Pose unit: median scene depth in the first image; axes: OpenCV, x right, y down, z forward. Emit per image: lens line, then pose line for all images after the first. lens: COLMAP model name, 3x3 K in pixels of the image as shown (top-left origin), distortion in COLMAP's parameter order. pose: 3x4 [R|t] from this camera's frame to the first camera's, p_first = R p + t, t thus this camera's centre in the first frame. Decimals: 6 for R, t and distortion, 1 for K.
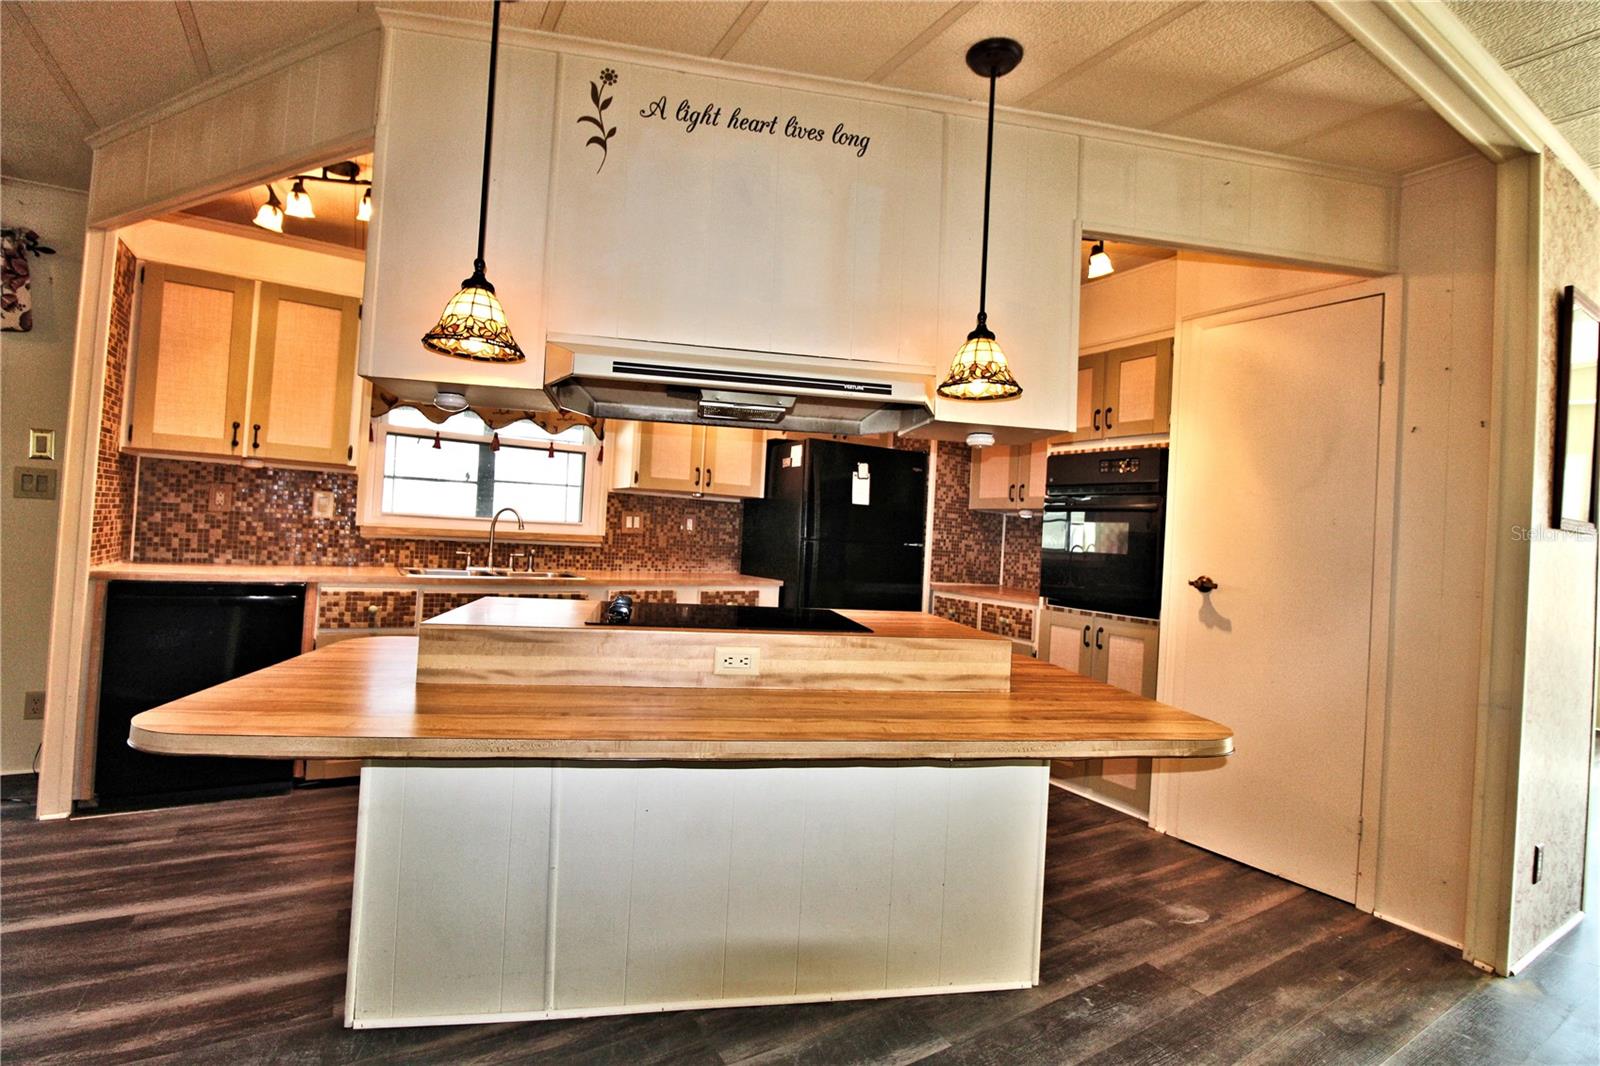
lens RADIAL K [[739.7, 0, 796.6], [0, 739.7, 521.9], [0, 0, 1]] dist [0.011651, -0.018911]
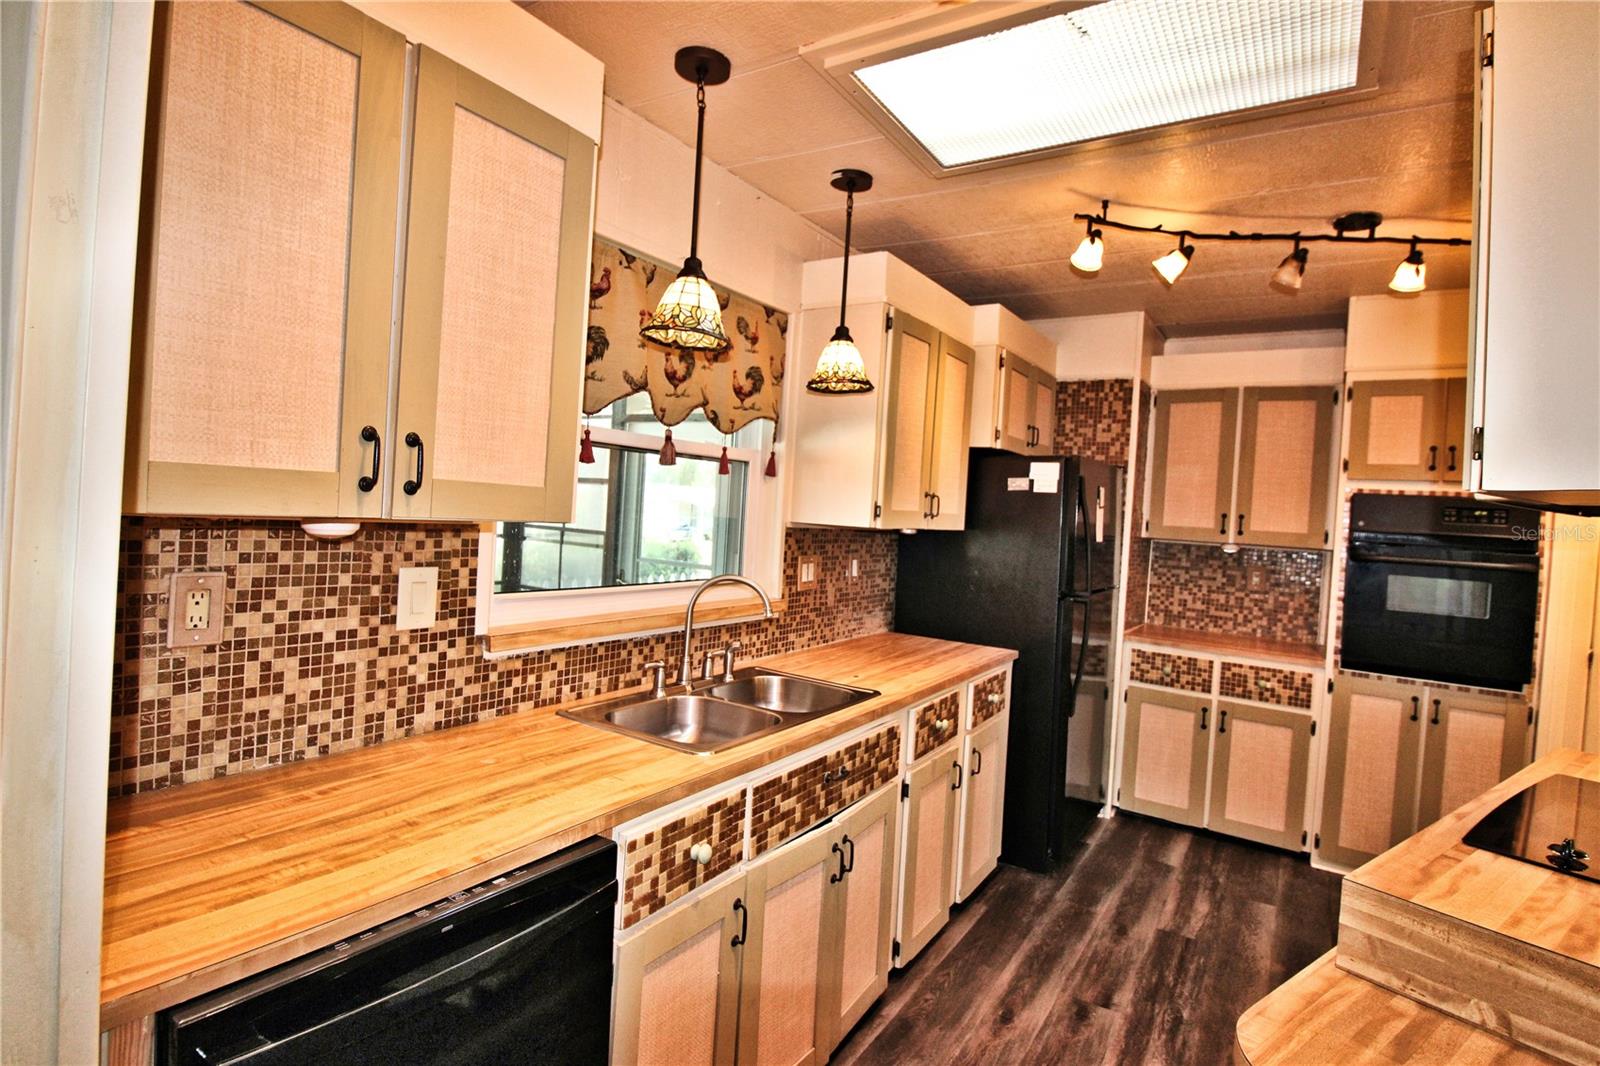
lens RADIAL K [[797.2, 0, 801.5], [0, 797.2, 519.9], [0, 0, 1]] dist [0.004410, -0.011255]
pose [[0.898116, -0.006007, 0.439717, -0.661972], [-0.020313, 0.998273, 0.055127, -0.103223], [-0.439289, -0.058442, 0.896443, 0.493849]]
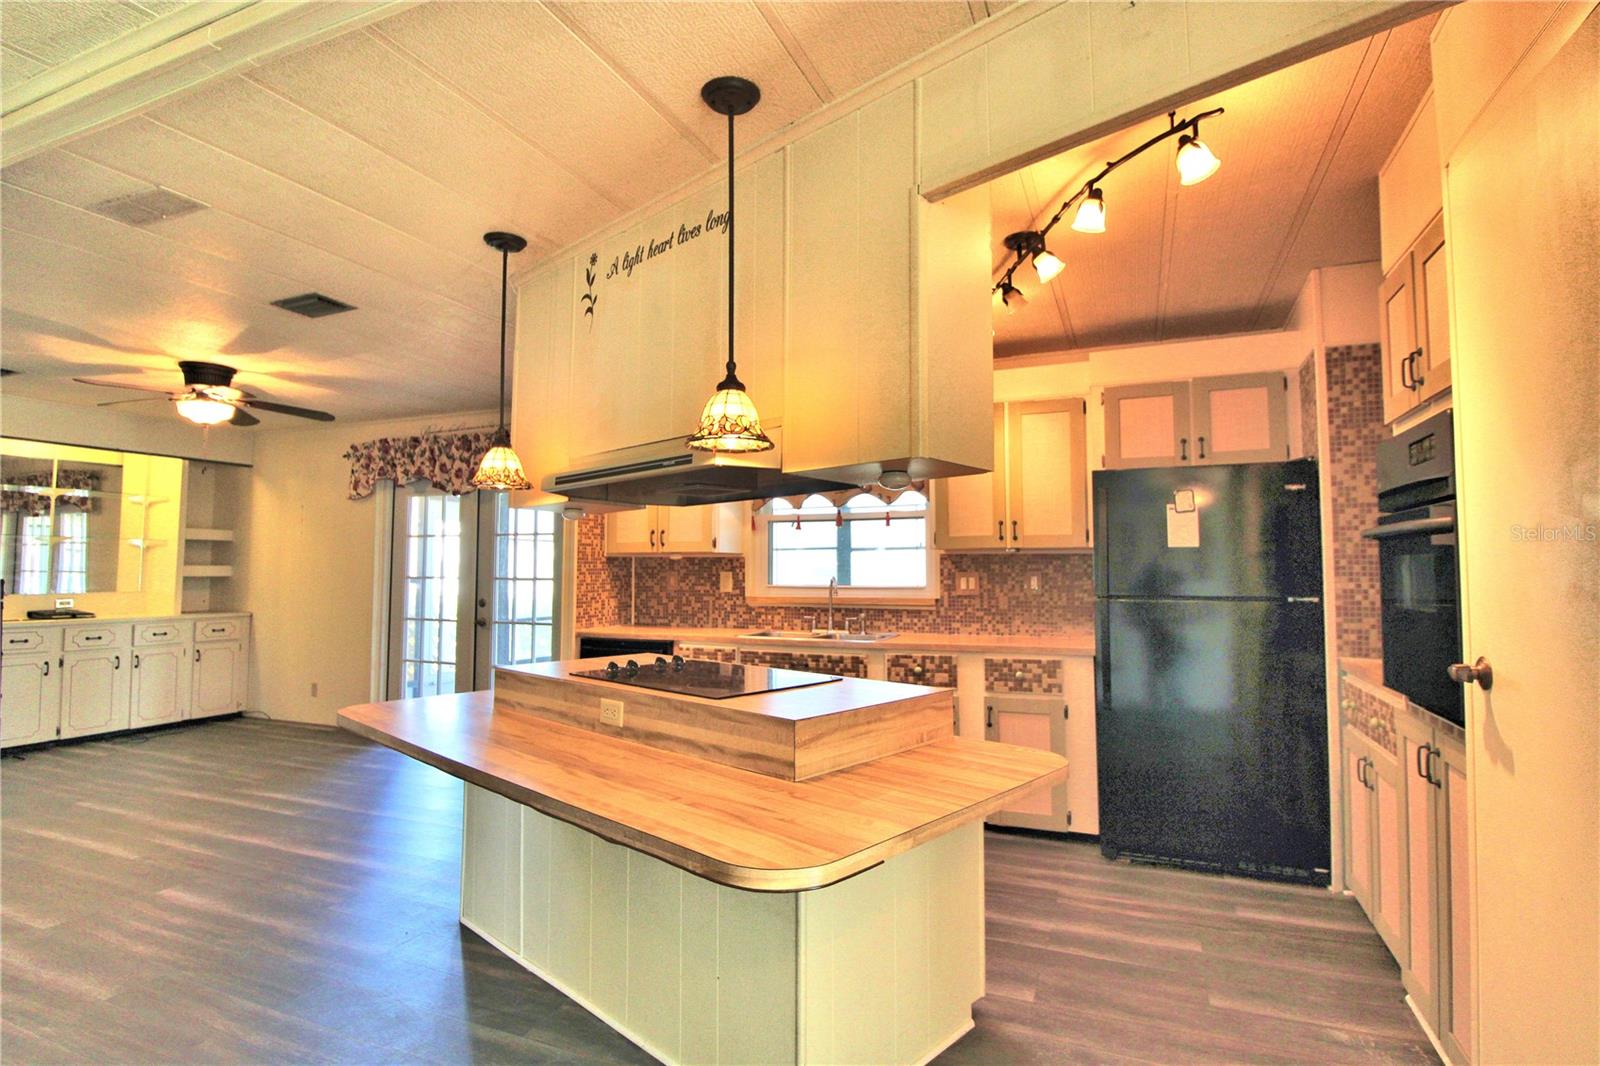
lens RADIAL K [[804.4, 0, 788.7], [0, 804.4, 528.4], [0, 0, 1]] dist [0.000698, -0.000231]
pose [[0.577957, -0.096608, -0.810329, 0.620068], [0.045668, 0.995241, -0.086081, 0.011001], [0.814789, 0.012745, 0.579618, 0.263390]]
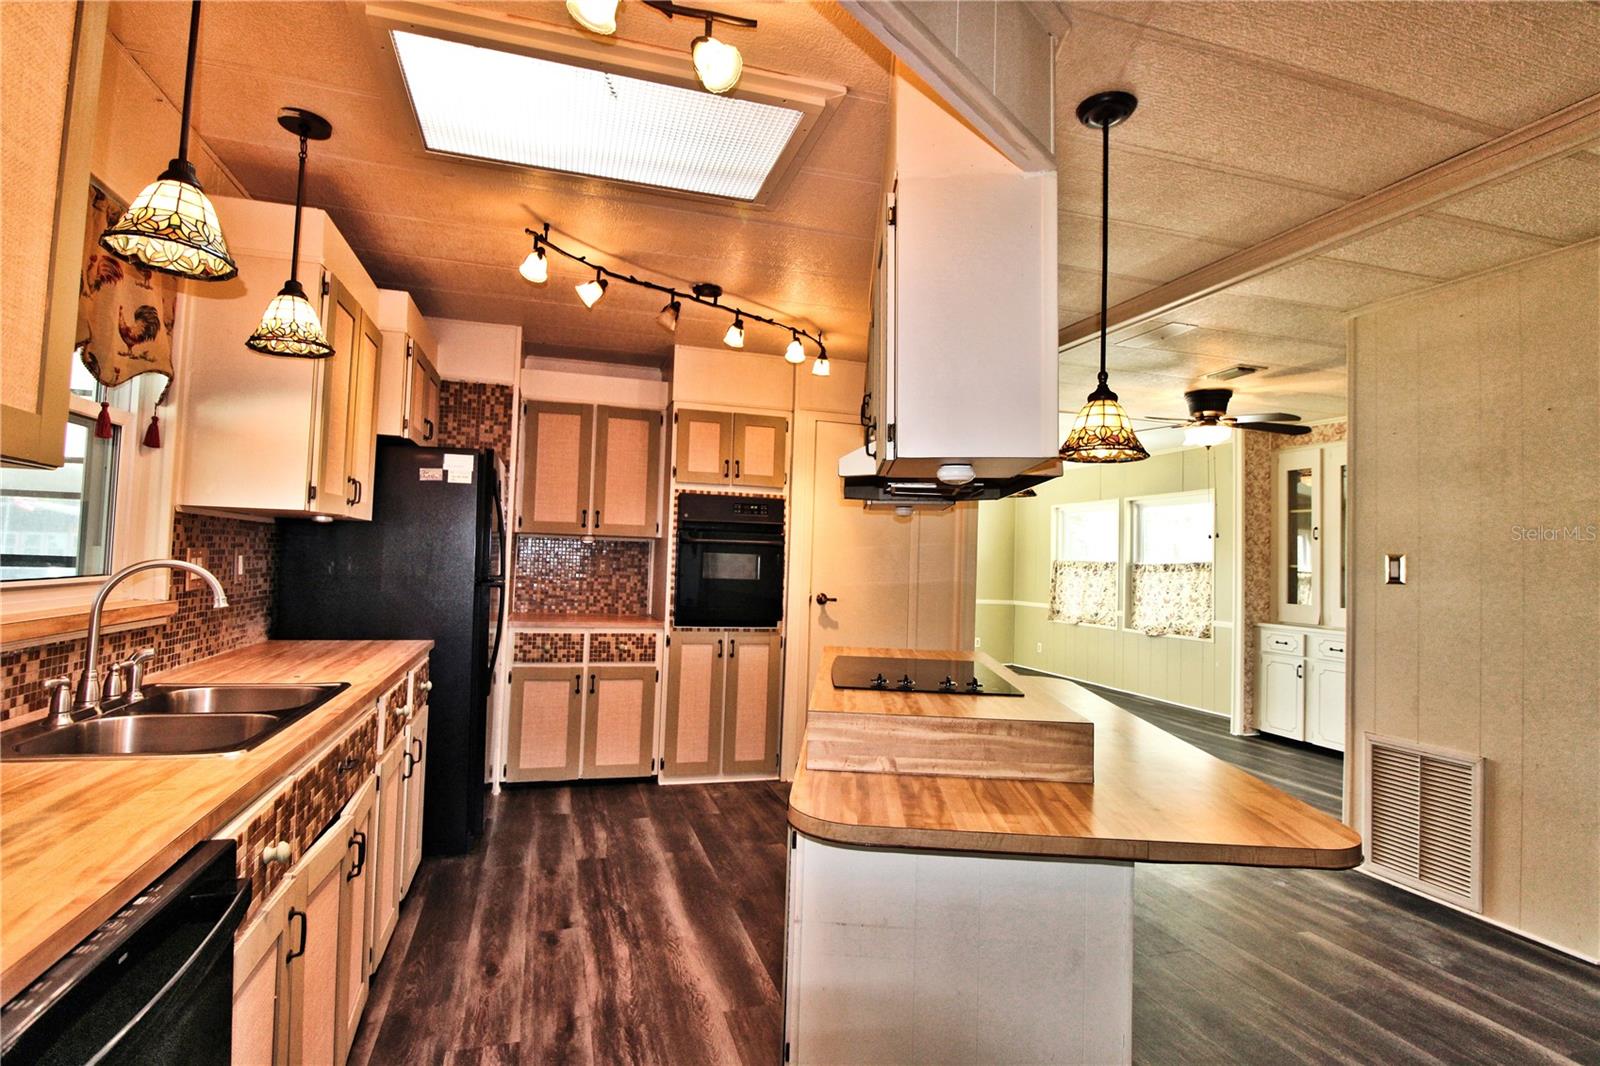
lens RADIAL K [[795.3, 0, 796.8], [0, 795.3, 522.2], [0, 0, 1]] dist [0.000513, -0.010697]
pose [[0.243463, 0.001816, 0.969909, -0.828998], [-0.036080, 0.999323, 0.007186, -0.064487], [-0.969239, -0.036744, 0.243364, 0.574331]]
